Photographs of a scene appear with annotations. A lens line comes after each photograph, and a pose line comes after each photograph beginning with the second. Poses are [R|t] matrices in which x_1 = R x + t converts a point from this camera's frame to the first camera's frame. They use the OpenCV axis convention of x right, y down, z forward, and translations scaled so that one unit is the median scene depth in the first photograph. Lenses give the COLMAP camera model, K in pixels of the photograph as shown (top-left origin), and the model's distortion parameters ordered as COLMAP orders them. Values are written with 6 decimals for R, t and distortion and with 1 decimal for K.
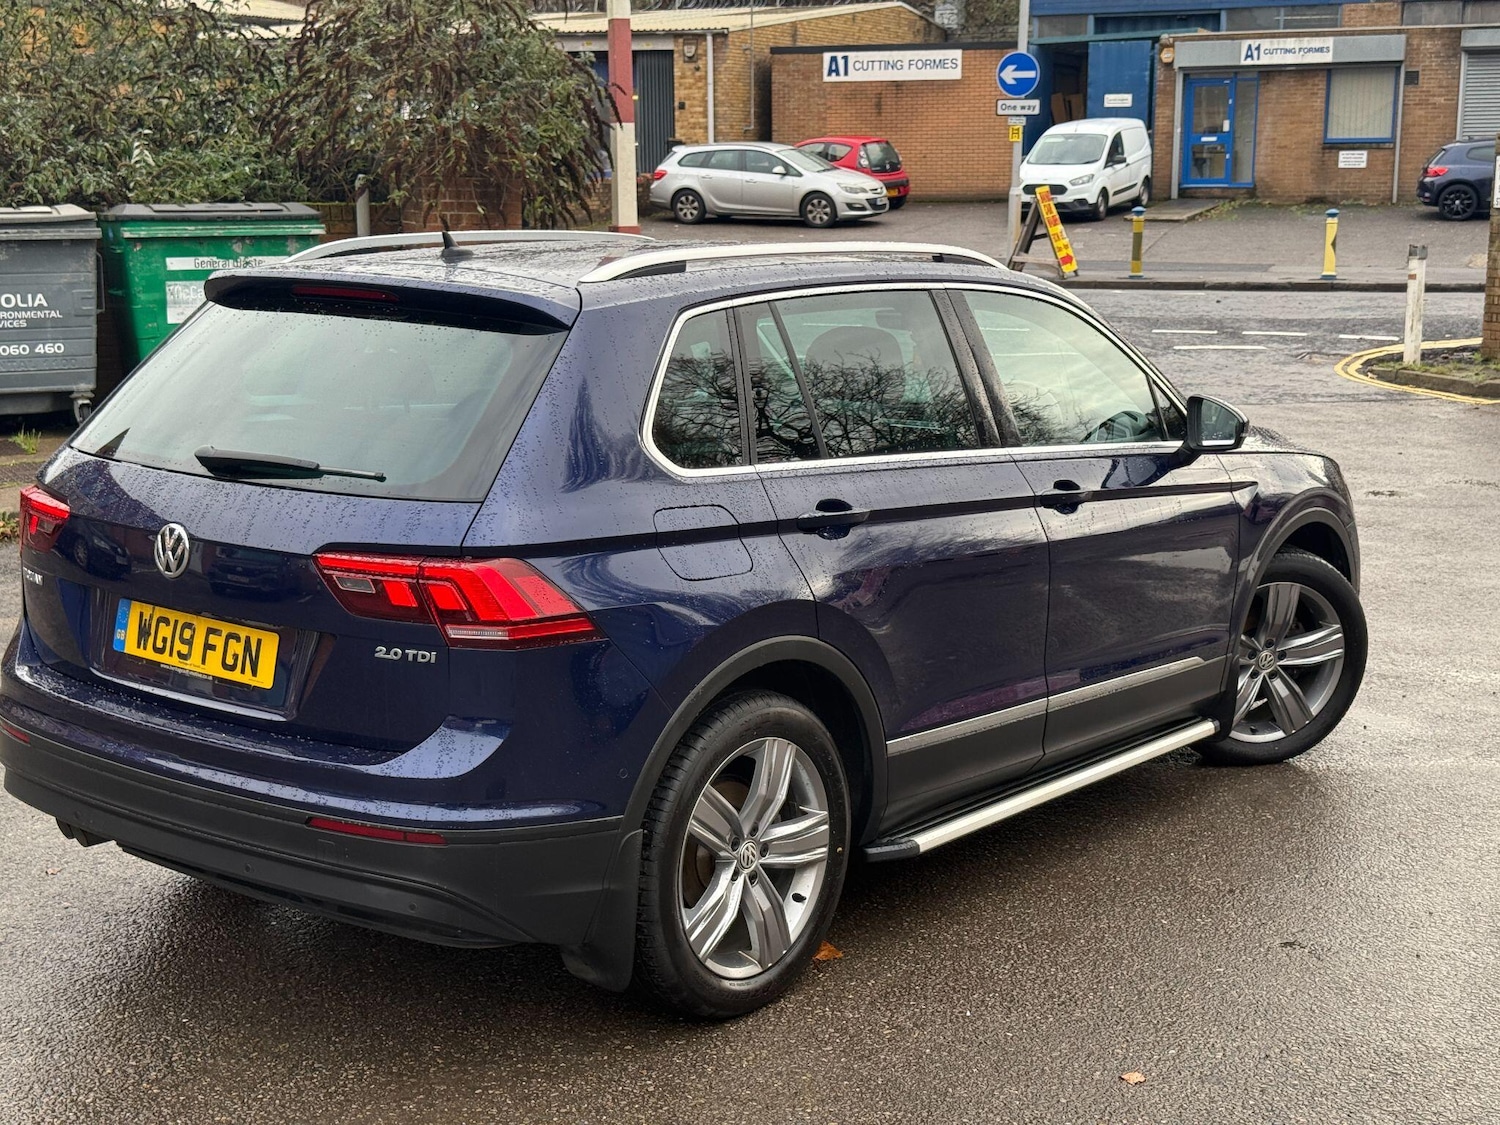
lens RADIAL K [[2162.8, 0, 788.9], [0, 2162.8, 588.0], [0, 0, 1]] dist [0.195130, -0.545837]
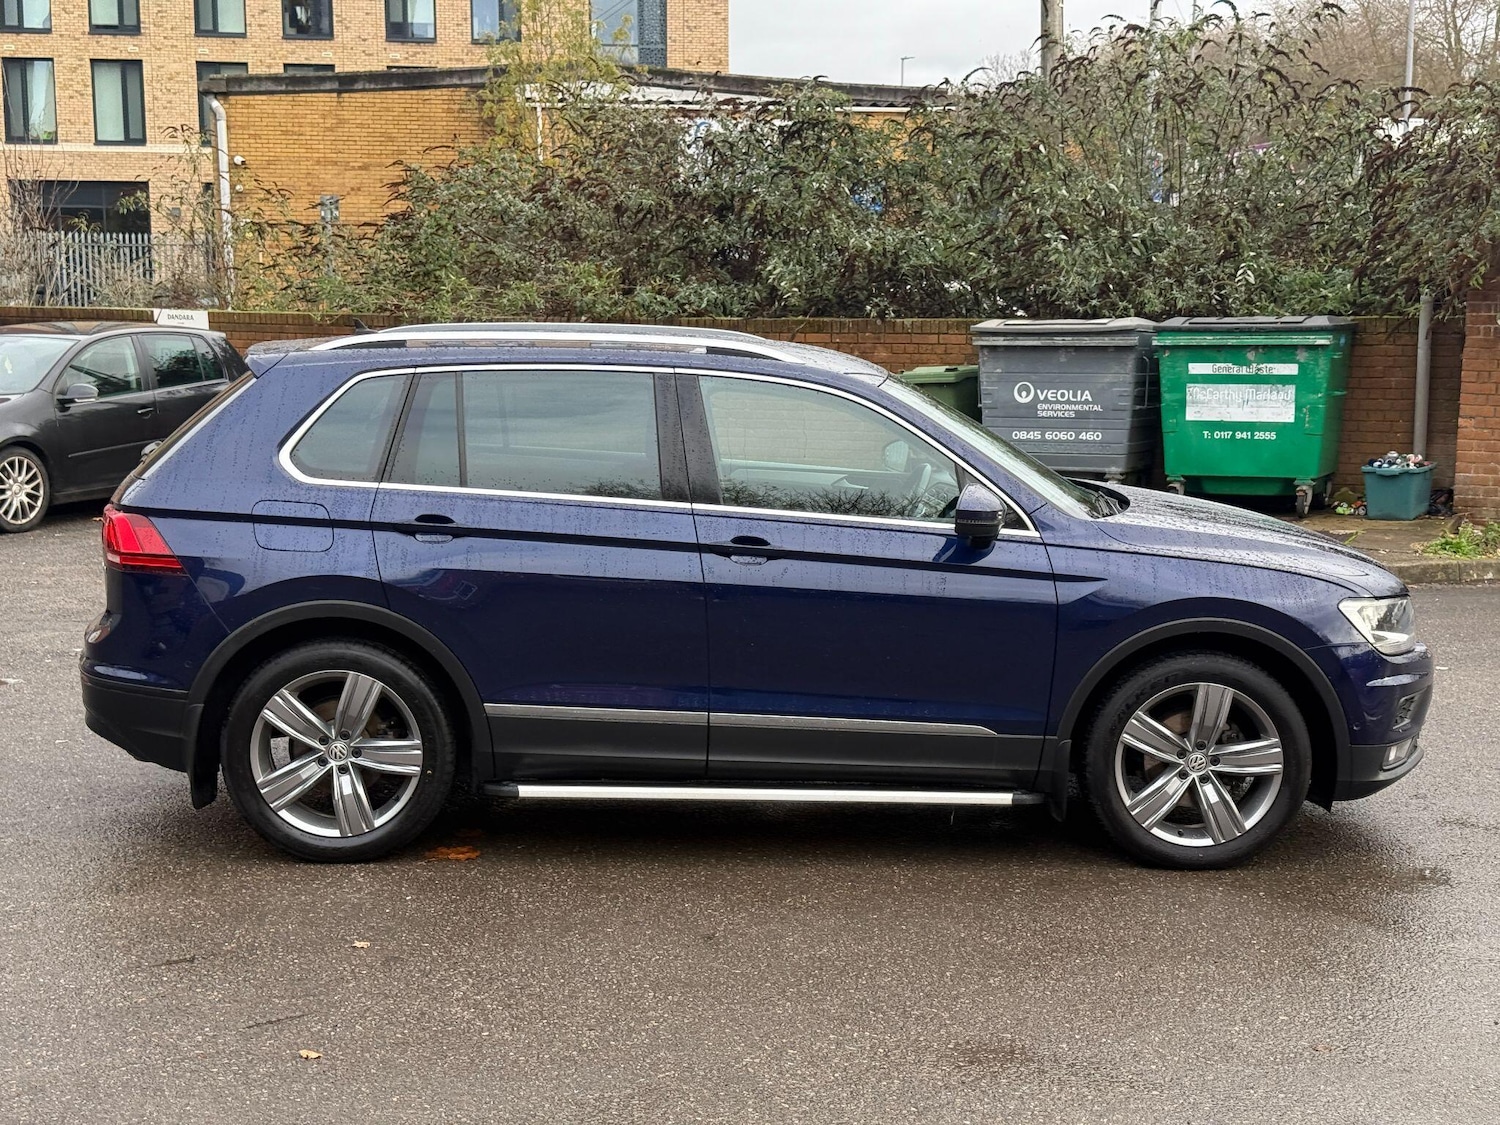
lens RADIAL K [[2145.7, 0, 713.3], [0, 2145.7, 557.4], [0, 0, 1]] dist [0.222520, -0.515908]
pose [[0.630496, 0.097555, -0.770037, 0.433558], [-0.149078, 0.988820, 0.003210, -0.016016], [0.761742, 0.112772, 0.637991, 0.094488]]
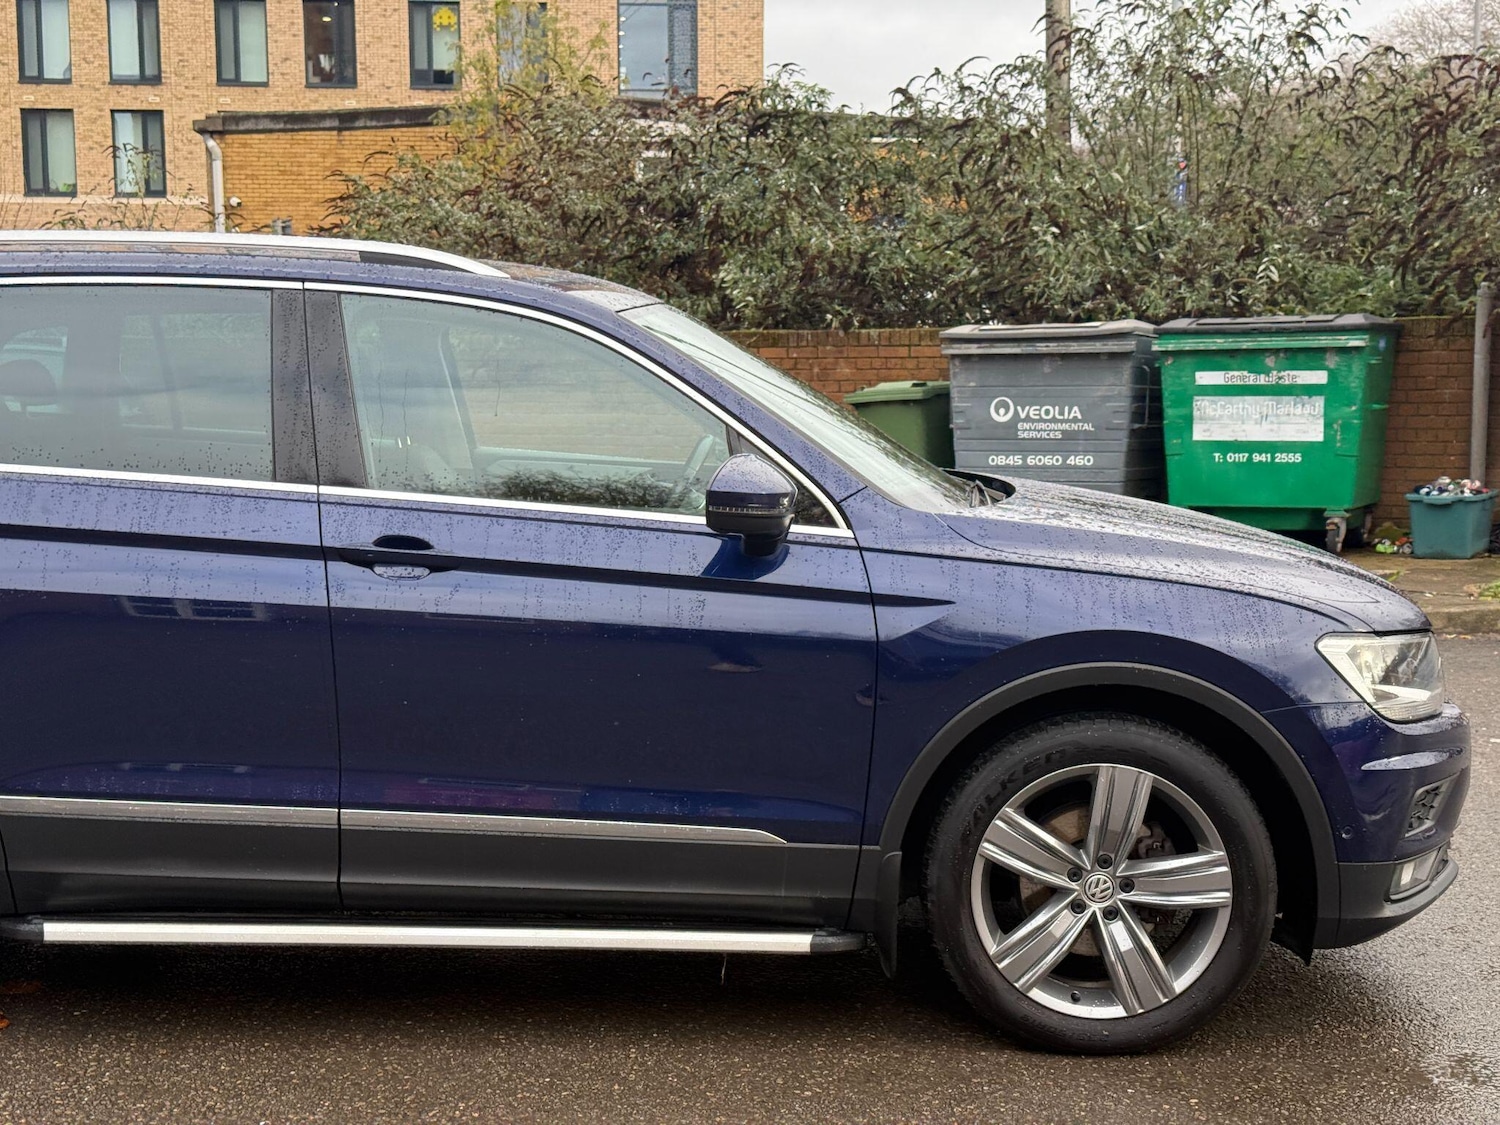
lens RADIAL K [[2150.7, 0, 689.9], [0, 2150.7, 567.2], [0, 0, 1]] dist [0.216943, -0.511971]
pose [[0.599102, 0.078079, -0.796857, 0.339403], [-0.150421, 0.988489, -0.016236, -0.017047], [0.786416, 0.129591, 0.603950, 0.257109]]
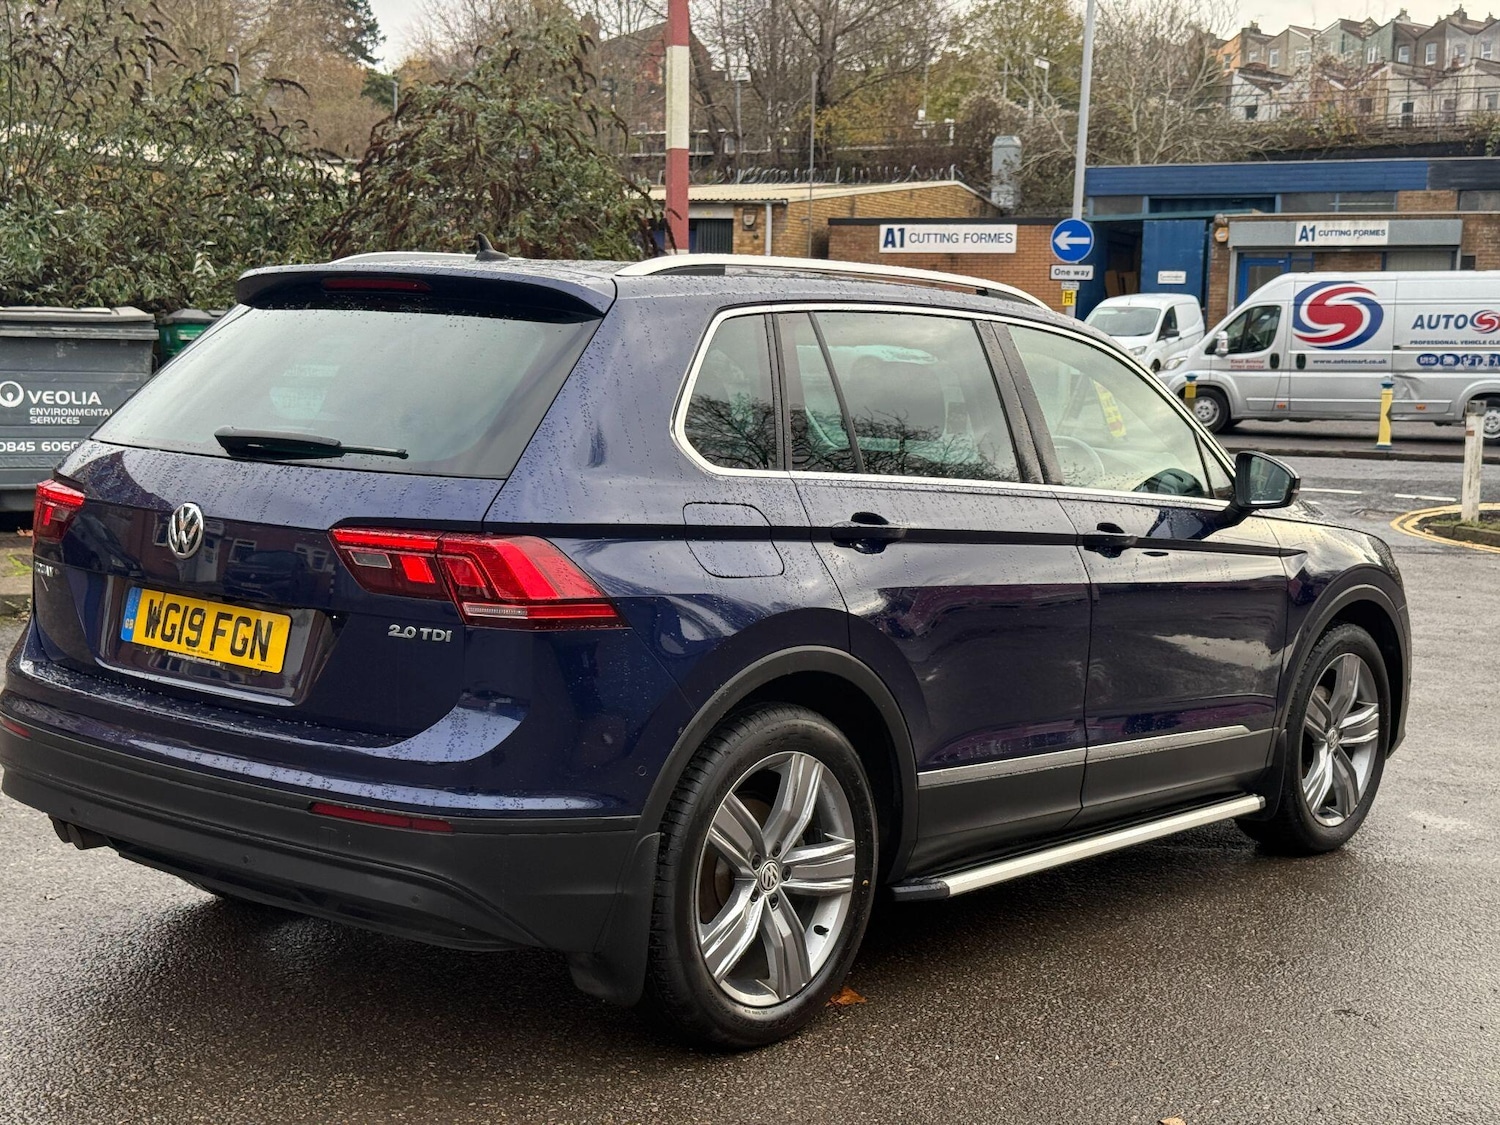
lens RADIAL K [[2163.1, 0, 755.0], [0, 2163.1, 566.8], [0, 0, 1]] dist [0.197892, -0.563662]
pose [[0.998854, 0.028853, -0.038184, 0.002905], [-0.032224, 0.995343, -0.090850, 0.026708], [0.035384, 0.091976, 0.995132, 0.015132]]
